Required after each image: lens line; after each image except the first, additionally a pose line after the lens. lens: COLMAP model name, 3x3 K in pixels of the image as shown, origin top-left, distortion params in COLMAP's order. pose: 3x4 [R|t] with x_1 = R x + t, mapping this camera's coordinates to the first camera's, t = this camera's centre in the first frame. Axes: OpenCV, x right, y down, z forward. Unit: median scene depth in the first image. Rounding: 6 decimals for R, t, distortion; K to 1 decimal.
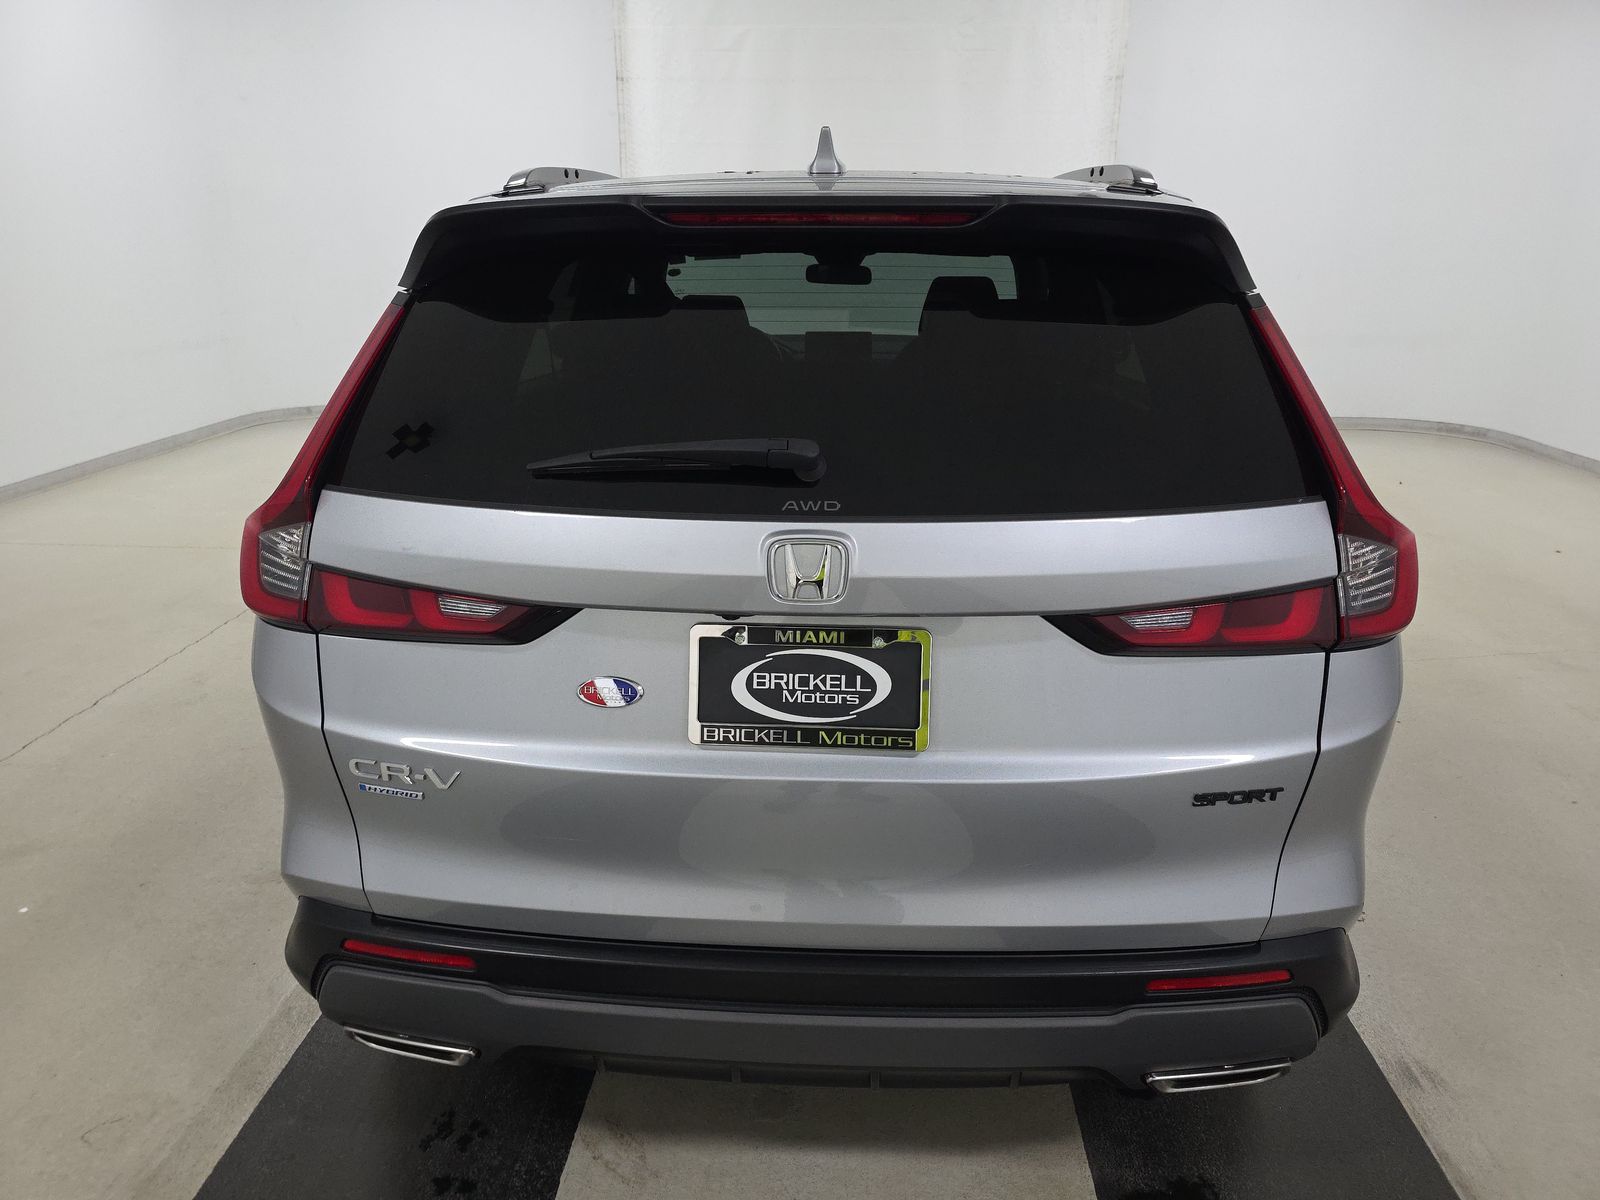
lens RADIAL K [[1074.9, 0, 800.0], [0, 1074.9, 600.0], [0, 0, 1]] dist [0.001419, 0.000451]
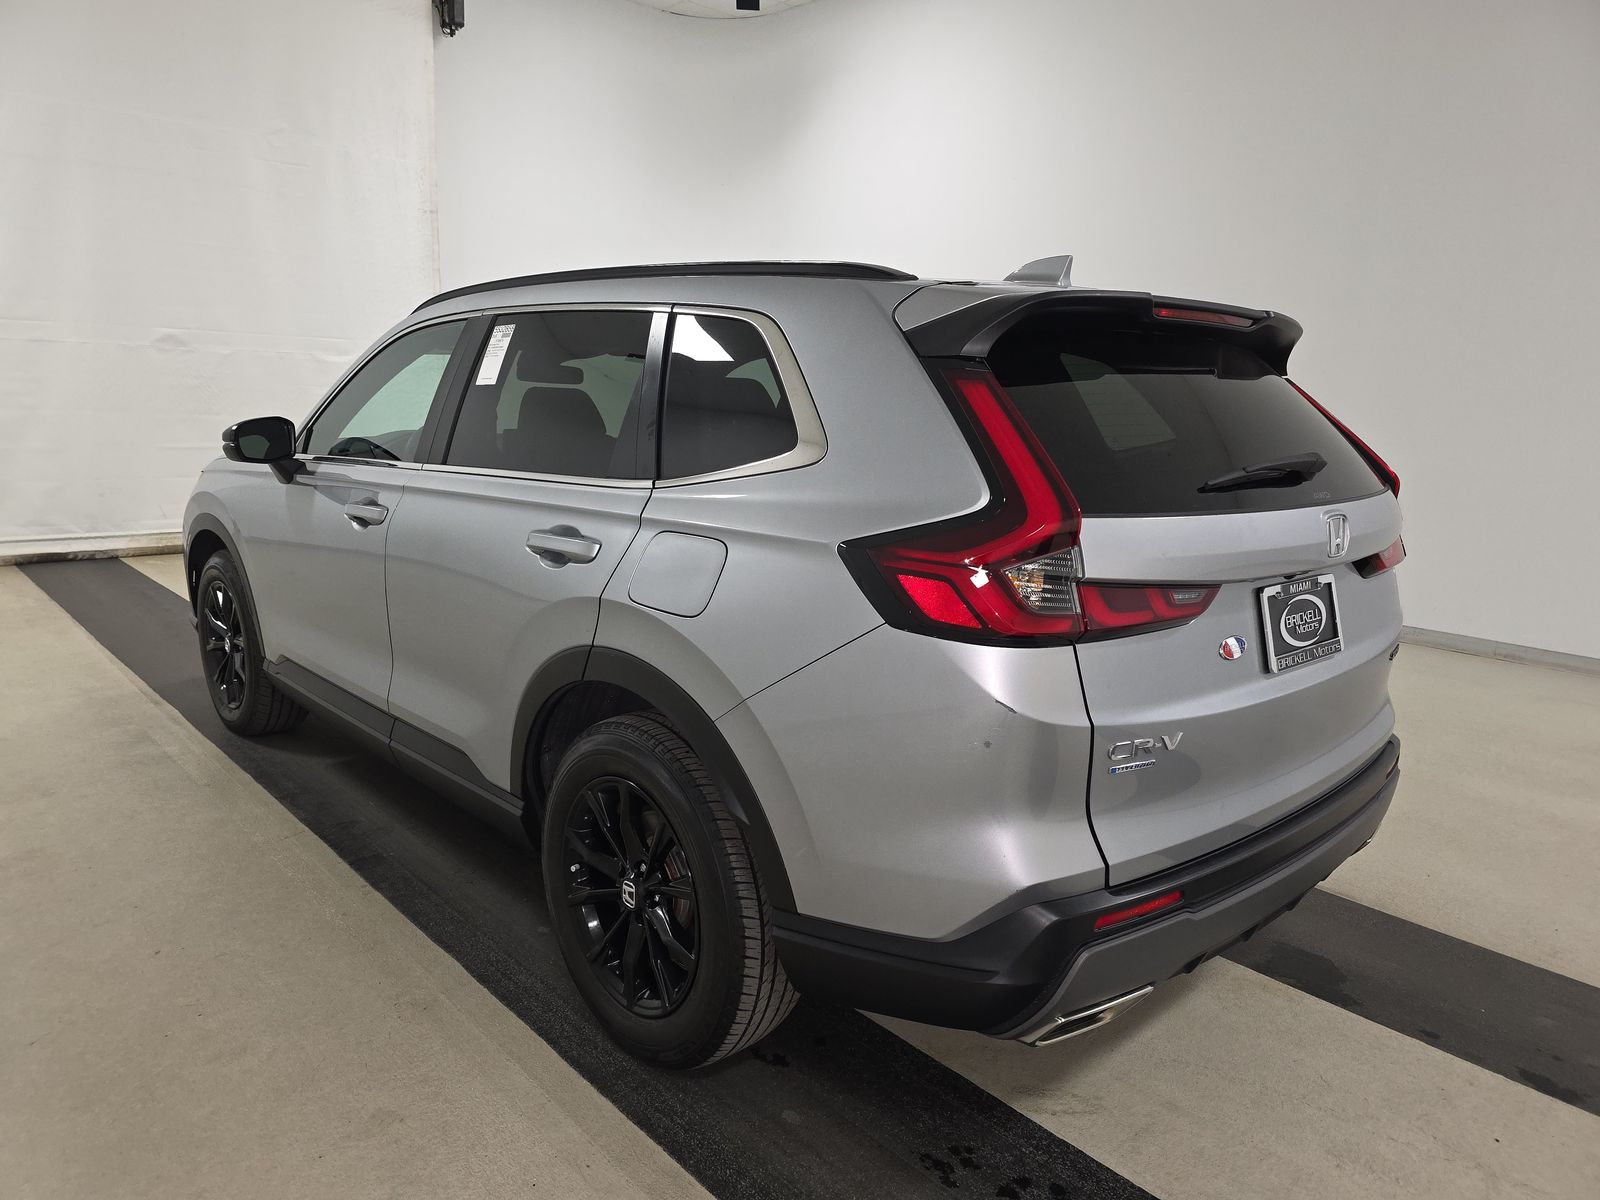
lens RADIAL K [[1062.3, 0, 800.0], [0, 1062.3, 600.0], [0, 0, 1]] dist [0.002806, 0.000914]
pose [[0.700964, -0.116219, 0.703663, -1.108018], [0.193764, 0.980556, -0.031070, -0.028105], [-0.686371, 0.158123, 0.709854, 0.306390]]
